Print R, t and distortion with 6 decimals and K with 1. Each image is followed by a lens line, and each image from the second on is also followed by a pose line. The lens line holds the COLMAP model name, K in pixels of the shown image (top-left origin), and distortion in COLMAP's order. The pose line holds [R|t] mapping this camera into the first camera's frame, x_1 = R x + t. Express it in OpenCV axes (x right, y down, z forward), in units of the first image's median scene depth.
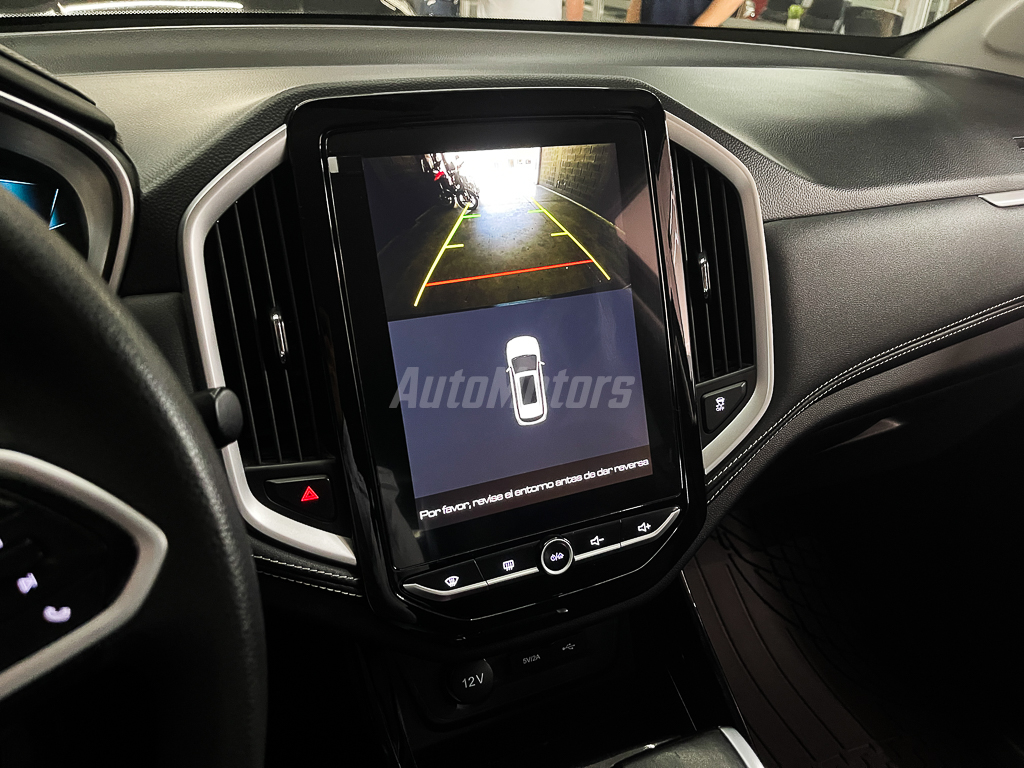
lens RADIAL K [[785.4, 0, 527.9], [0, 785.4, 384.8], [0, 0, 1]] dist [0.035627, -0.029422]
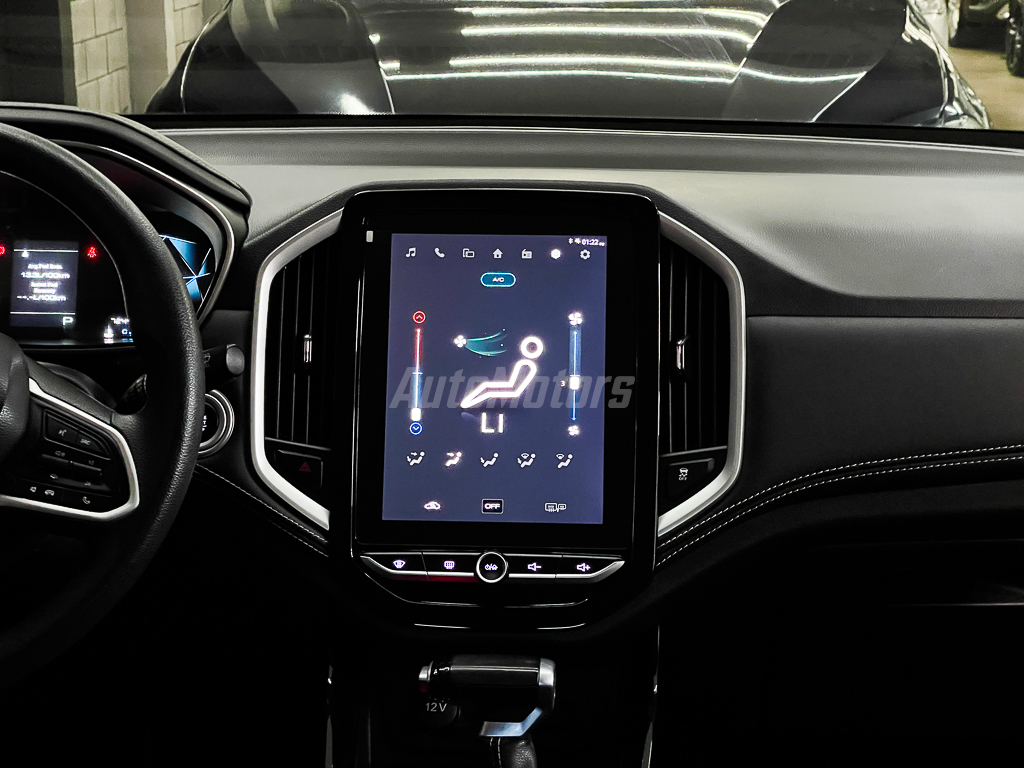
lens RADIAL K [[1889.8, 0, 513.1], [0, 1889.8, 381.4], [0, 0, 1]] dist [0.148869, 0.000000]
pose [[0.894044, 0.081847, -0.440439, 1.237183], [-0.190233, 0.959484, -0.207852, 0.513939], [0.405582, 0.269615, 0.873391, -1.461887]]
